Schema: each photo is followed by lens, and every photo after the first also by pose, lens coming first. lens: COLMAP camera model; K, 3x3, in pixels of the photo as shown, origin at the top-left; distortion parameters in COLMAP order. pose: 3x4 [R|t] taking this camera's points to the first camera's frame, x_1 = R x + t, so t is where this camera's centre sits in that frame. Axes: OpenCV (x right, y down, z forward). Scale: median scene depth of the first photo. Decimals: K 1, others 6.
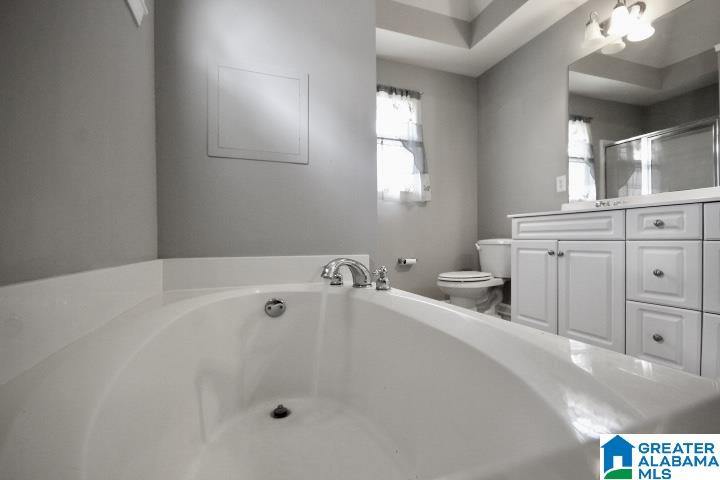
lens RADIAL K [[334.9, 0, 359.3], [0, 334.9, 239.8], [0, 0, 1]] dist [0.005064, -0.005646]
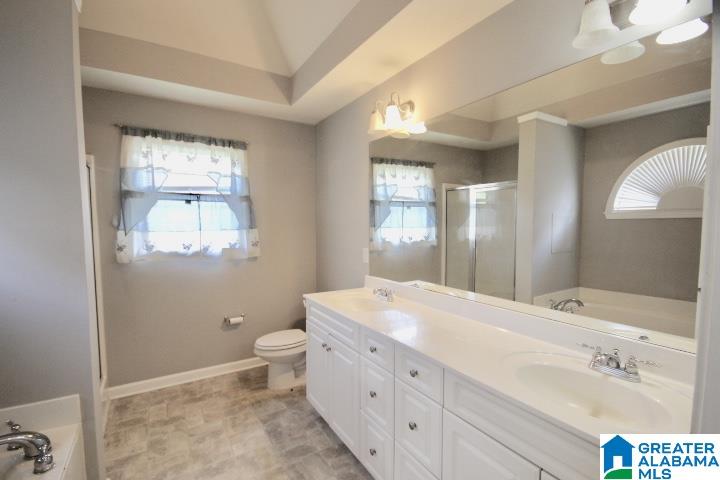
lens RADIAL K [[334.9, 0, 362.2], [0, 334.9, 243.5], [0, 0, 1]] dist [0.005064, -0.005646]
pose [[0.978587, -0.009358, 0.205618, 0.306561], [-0.004089, 0.997885, 0.064877, -0.219174], [-0.205791, -0.064329, 0.976479, -0.009028]]
